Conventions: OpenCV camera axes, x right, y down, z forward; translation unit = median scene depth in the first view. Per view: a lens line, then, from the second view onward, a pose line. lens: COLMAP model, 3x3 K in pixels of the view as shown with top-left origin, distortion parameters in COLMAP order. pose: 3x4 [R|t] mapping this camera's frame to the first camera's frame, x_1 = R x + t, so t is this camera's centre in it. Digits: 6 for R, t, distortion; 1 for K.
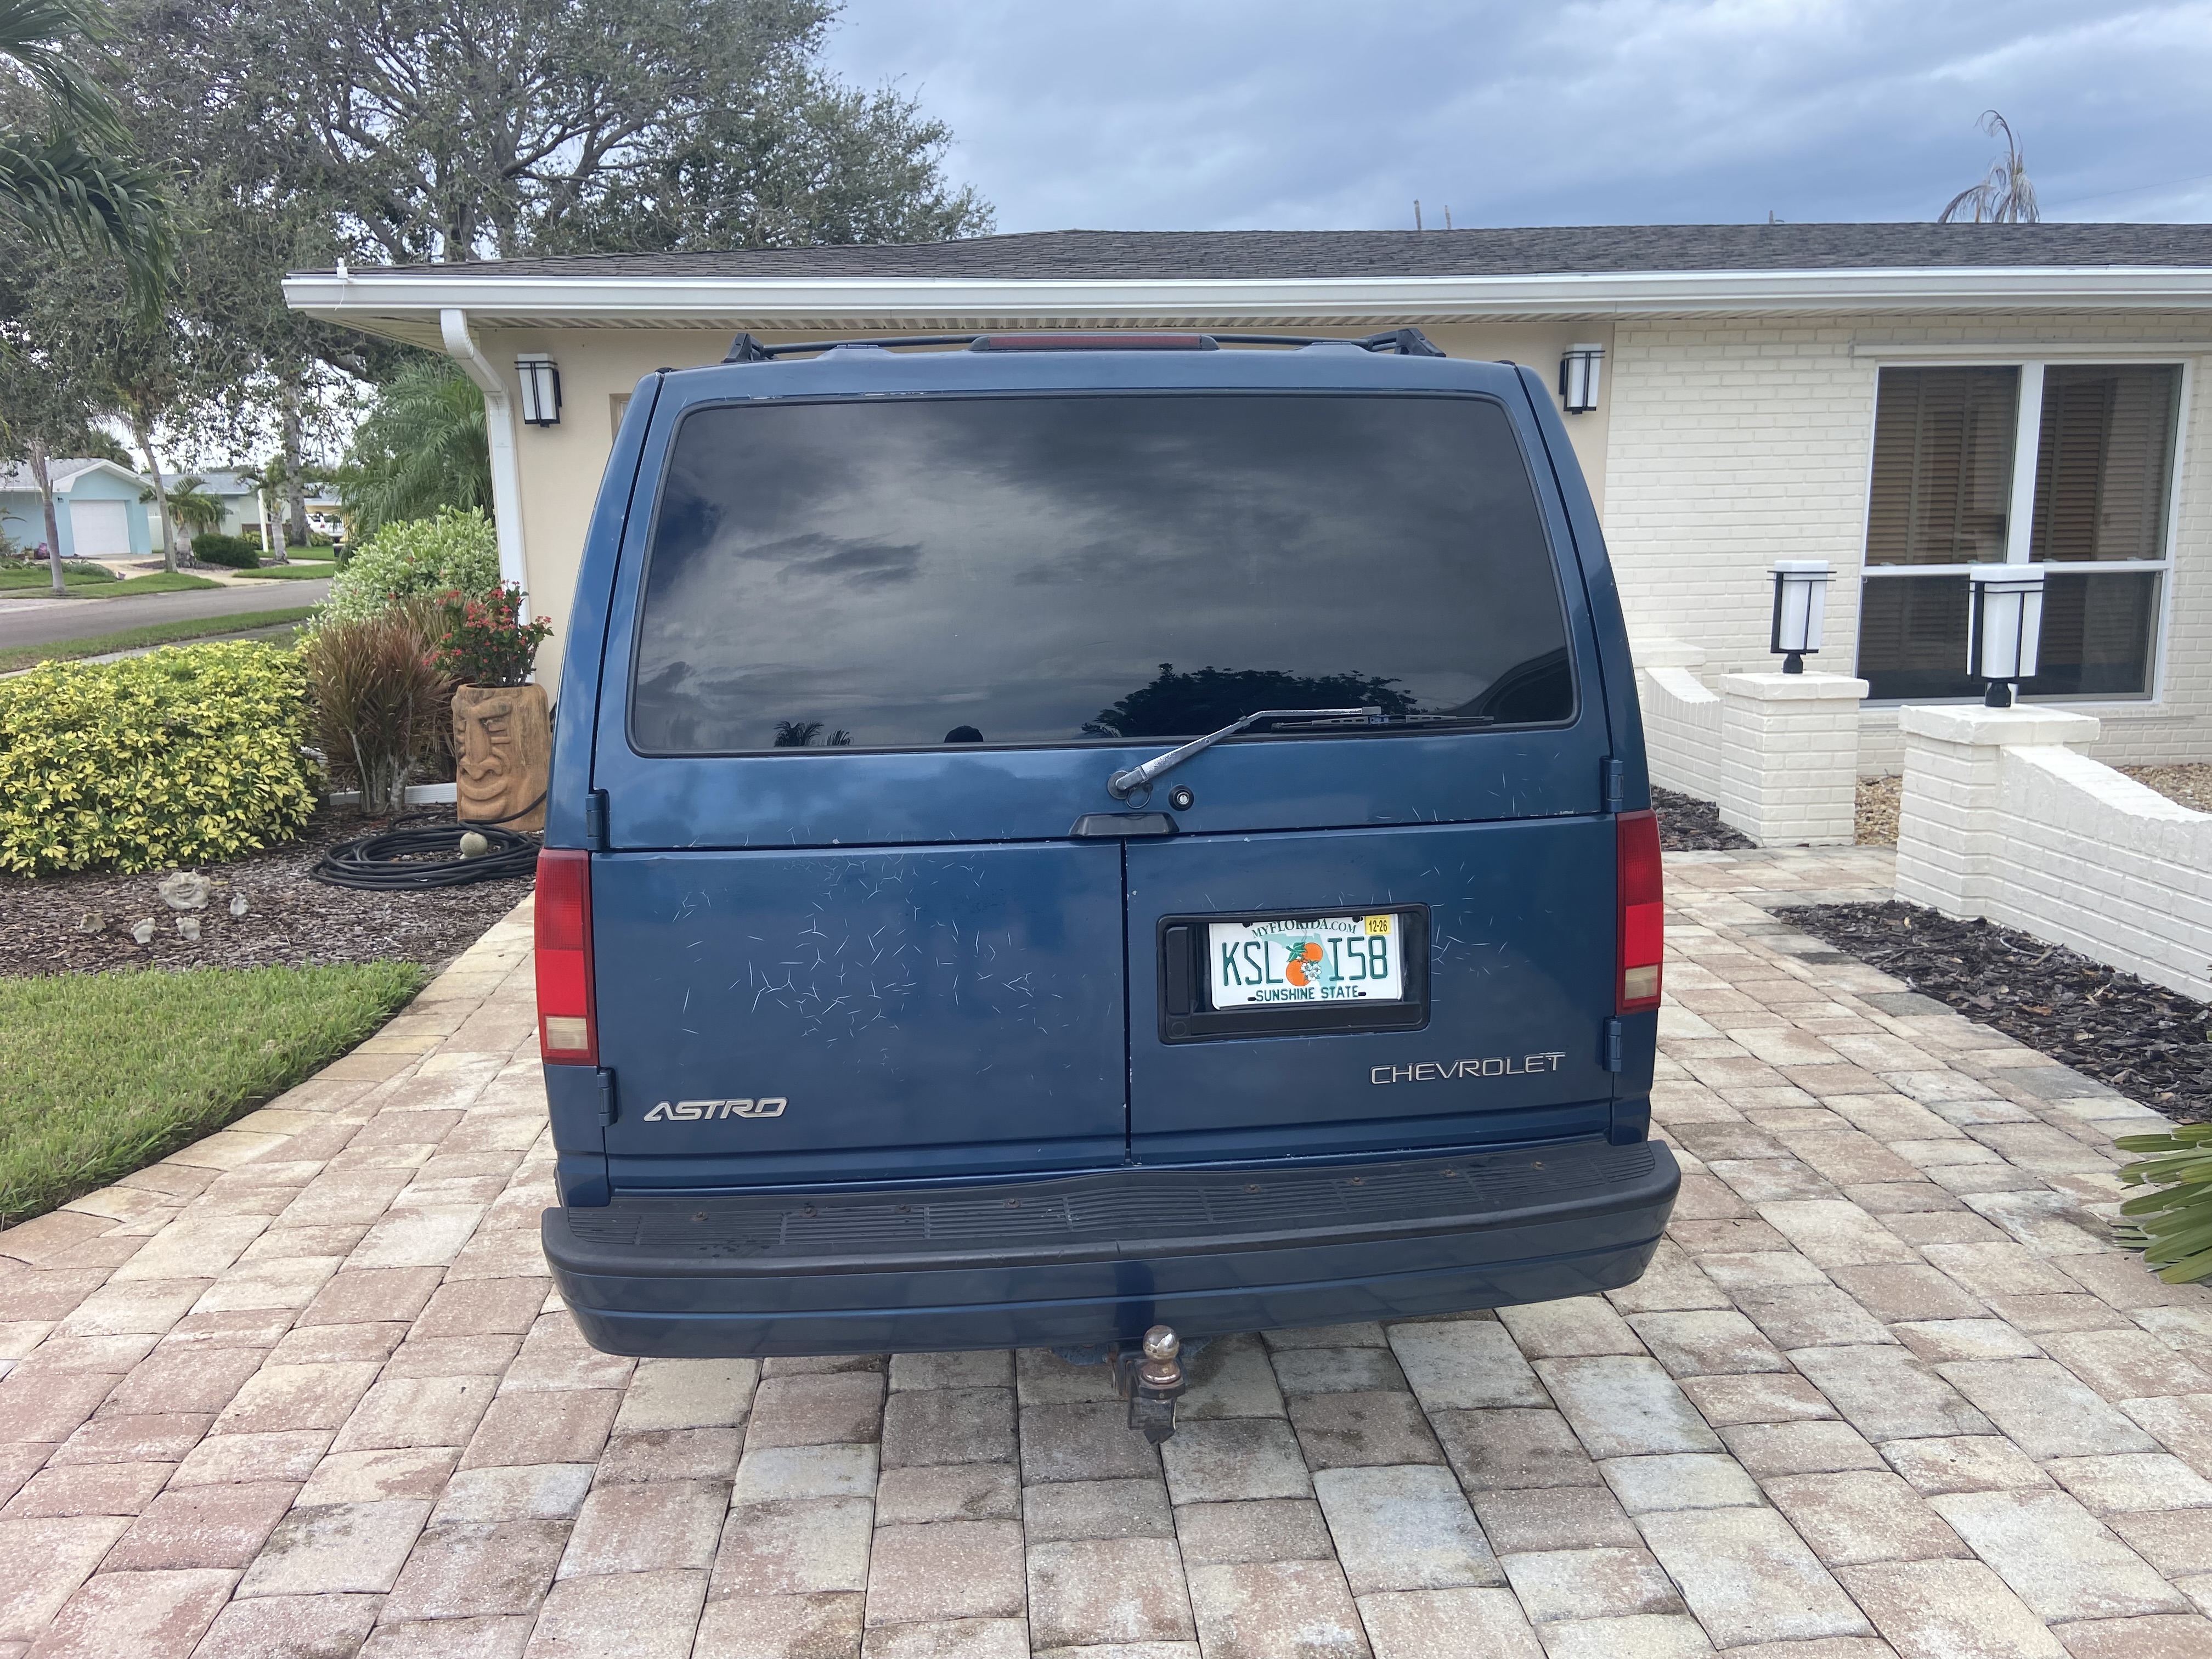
lens RADIAL K [[1637.9, 0, 1109.9], [0, 1637.9, 820.2], [0, 0, 1]] dist [0.110804, -0.136889]
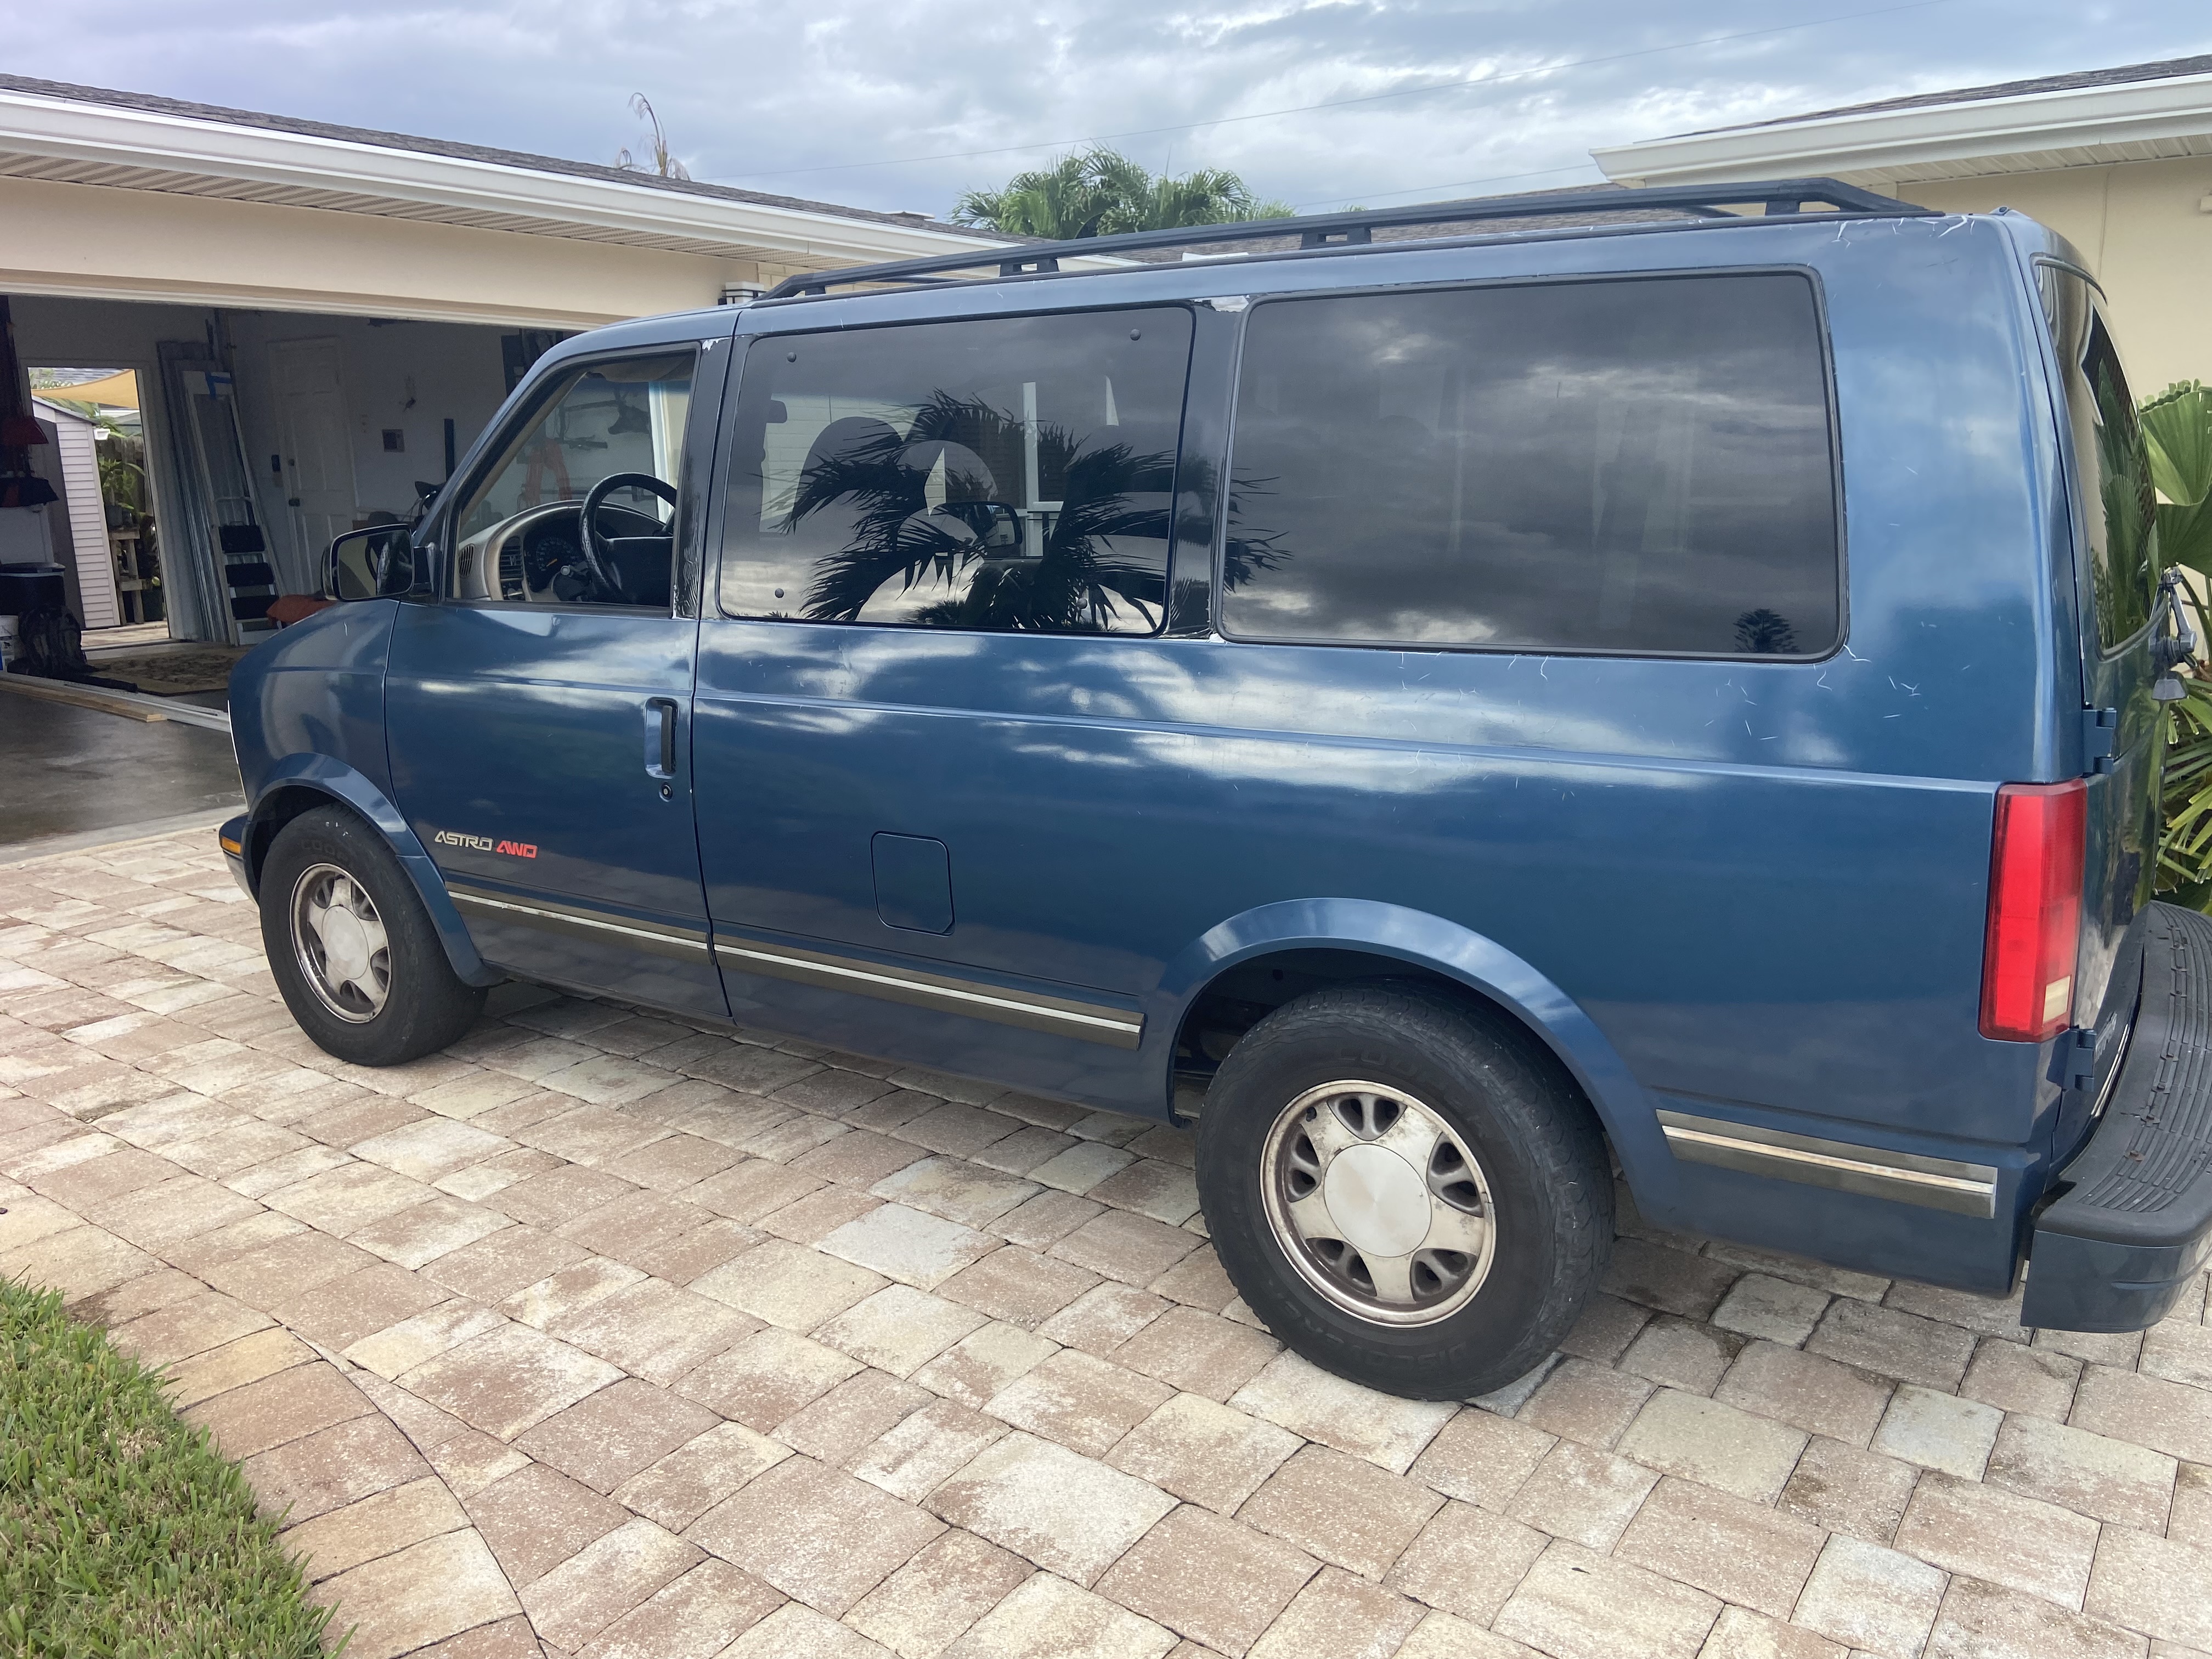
lens RADIAL K [[1637.9, 0, 1109.9], [0, 1637.9, 820.2], [0, 0, 1]] dist [0.110804, -0.136889]
pose [[0.642823, -0.156632, 0.749830, -0.349614], [0.144114, 0.986121, 0.082443, -0.028109], [-0.752336, 0.055065, 0.656474, 0.219162]]
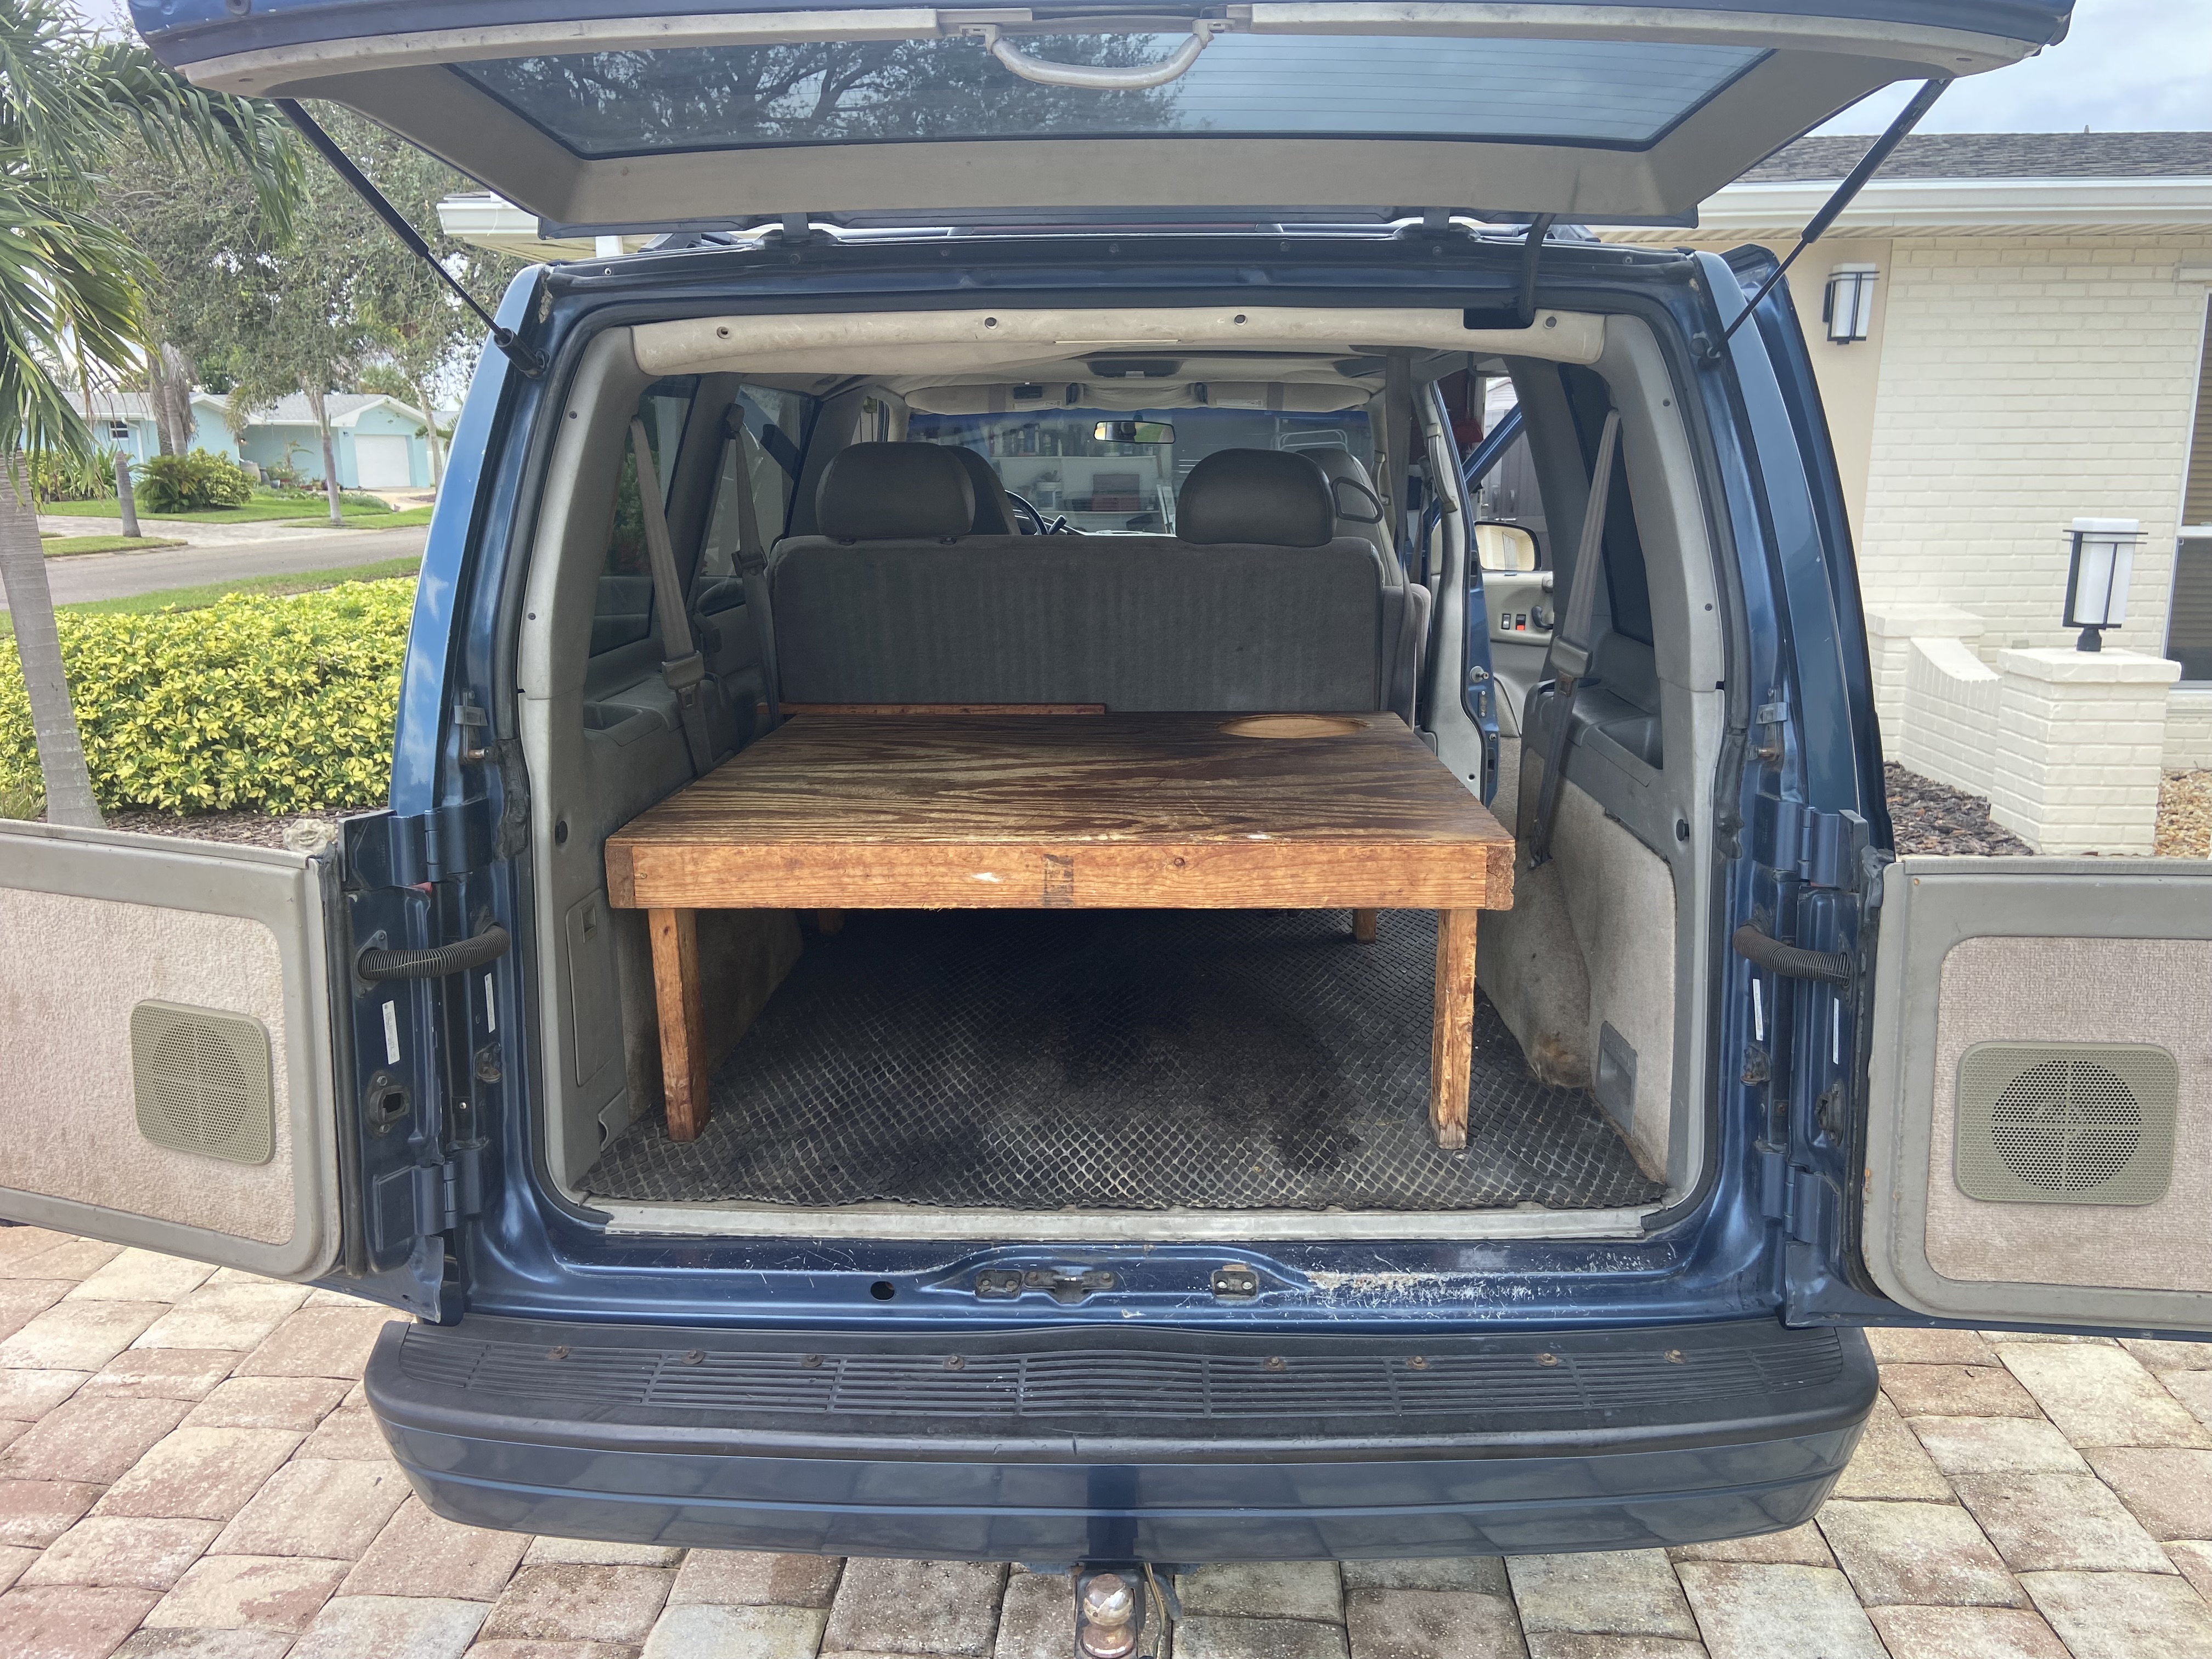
lens RADIAL K [[1683.1, 0, 1106.0], [0, 1683.1, 829.5], [0, 0, 1]] dist [0.112583, -0.147239]
pose [[0.991392, 0.037954, -0.125309, 0.026929], [-0.033784, 0.998808, 0.035240, -0.011940], [0.126497, -0.030703, 0.991492, 0.063879]]
